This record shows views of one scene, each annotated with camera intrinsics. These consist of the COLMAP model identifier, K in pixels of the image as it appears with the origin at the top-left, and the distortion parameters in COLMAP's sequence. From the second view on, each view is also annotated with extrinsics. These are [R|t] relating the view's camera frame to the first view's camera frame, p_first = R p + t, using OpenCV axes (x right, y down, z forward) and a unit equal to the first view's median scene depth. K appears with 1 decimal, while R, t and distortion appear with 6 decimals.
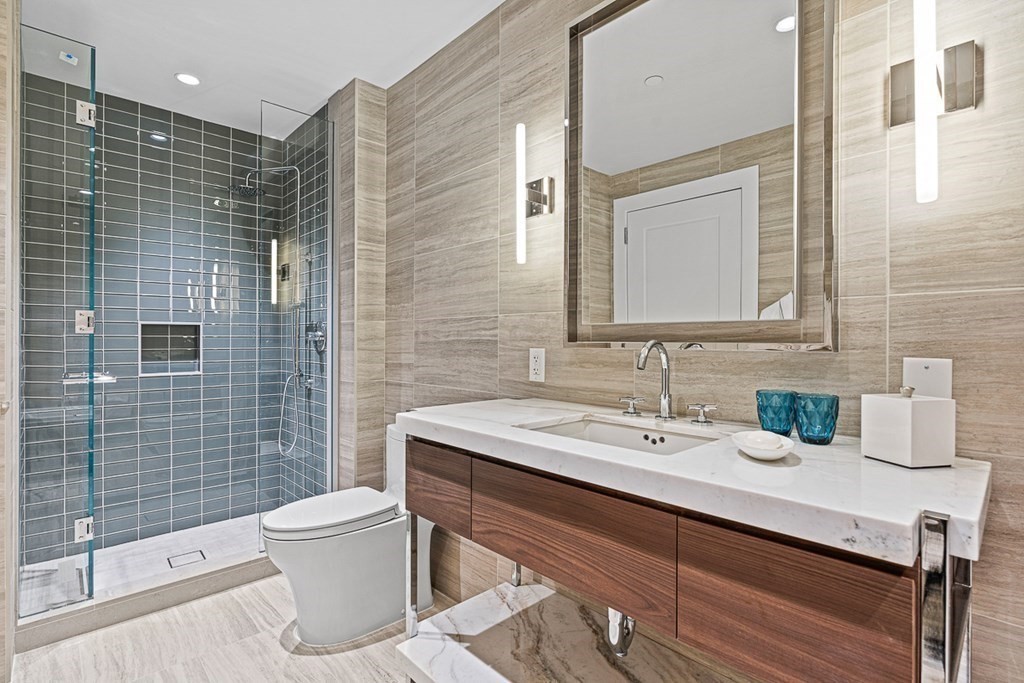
lens RADIAL K [[489.0, 0, 512.0], [0, 489.0, 341.5], [0, 0, 1]] dist [0.002594, 0.000209]
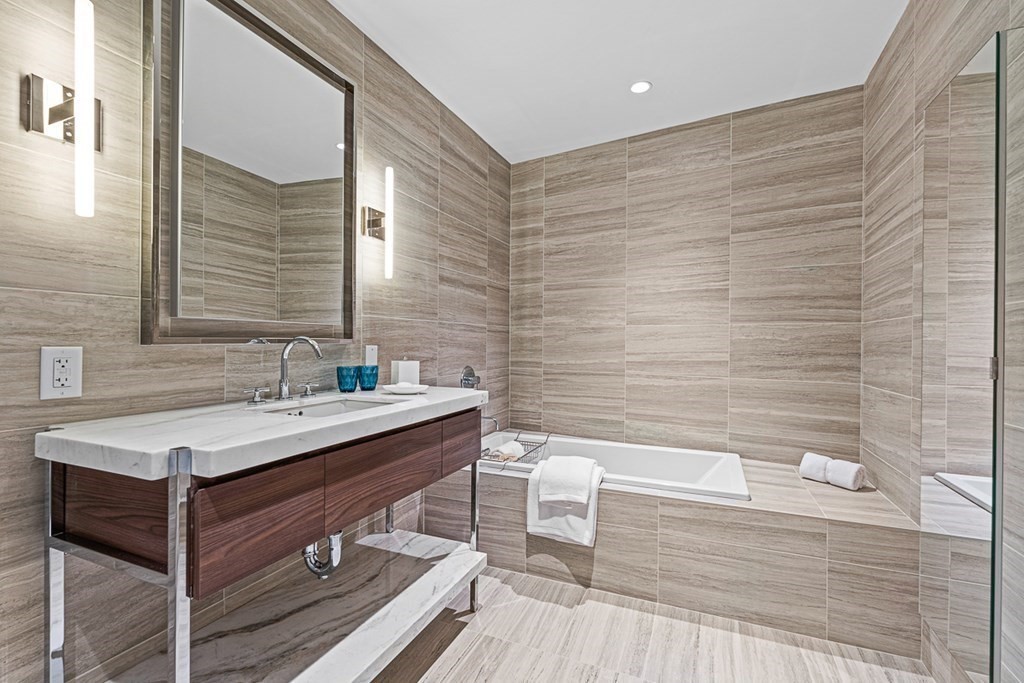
lens RADIAL K [[460.4, 0, 512.0], [0, 460.4, 341.5], [0, 0, 1]] dist [-0.000338, 0.000049]
pose [[-0.395269, -0.007929, 0.918531, -0.869575], [-0.006362, 0.999962, 0.005894, -0.000229], [-0.918543, -0.003515, -0.395305, 0.814091]]
